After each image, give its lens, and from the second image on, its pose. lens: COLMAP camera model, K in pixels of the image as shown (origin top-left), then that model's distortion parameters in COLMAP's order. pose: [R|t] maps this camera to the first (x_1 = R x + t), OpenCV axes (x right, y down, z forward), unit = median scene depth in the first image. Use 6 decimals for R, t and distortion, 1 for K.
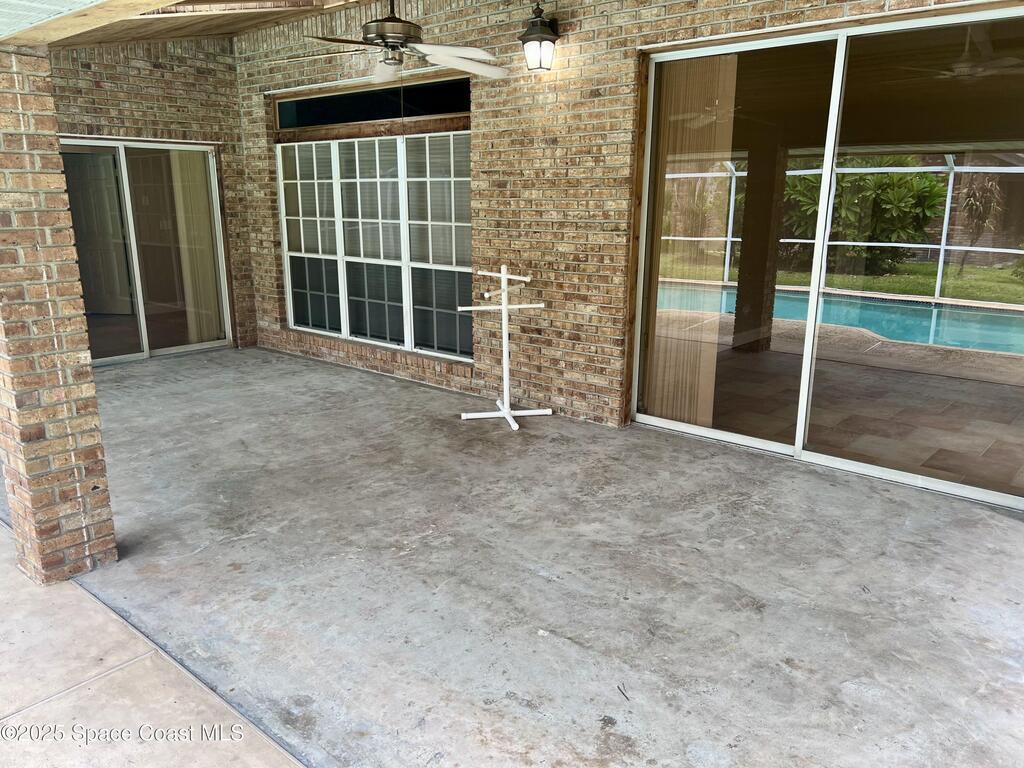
lens RADIAL K [[776.4, 0, 515.4], [0, 776.4, 390.5], [0, 0, 1]] dist [0.081864, -0.122106]
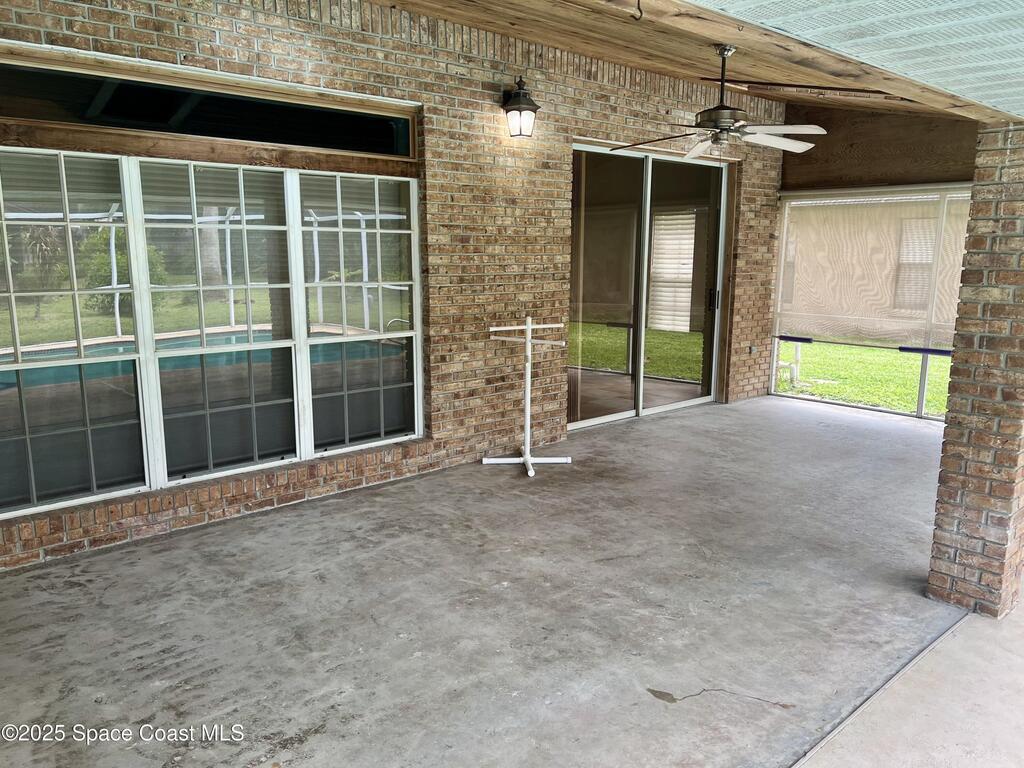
lens RADIAL K [[763.5, 0, 510.5], [0, 763.5, 390.3], [0, 0, 1]] dist [0.100245, -0.117541]
pose [[0.120183, -0.182299, 0.975870, -0.985034], [0.236439, 0.959965, 0.150210, -0.216066], [-0.964185, 0.212681, 0.158474, 0.843631]]
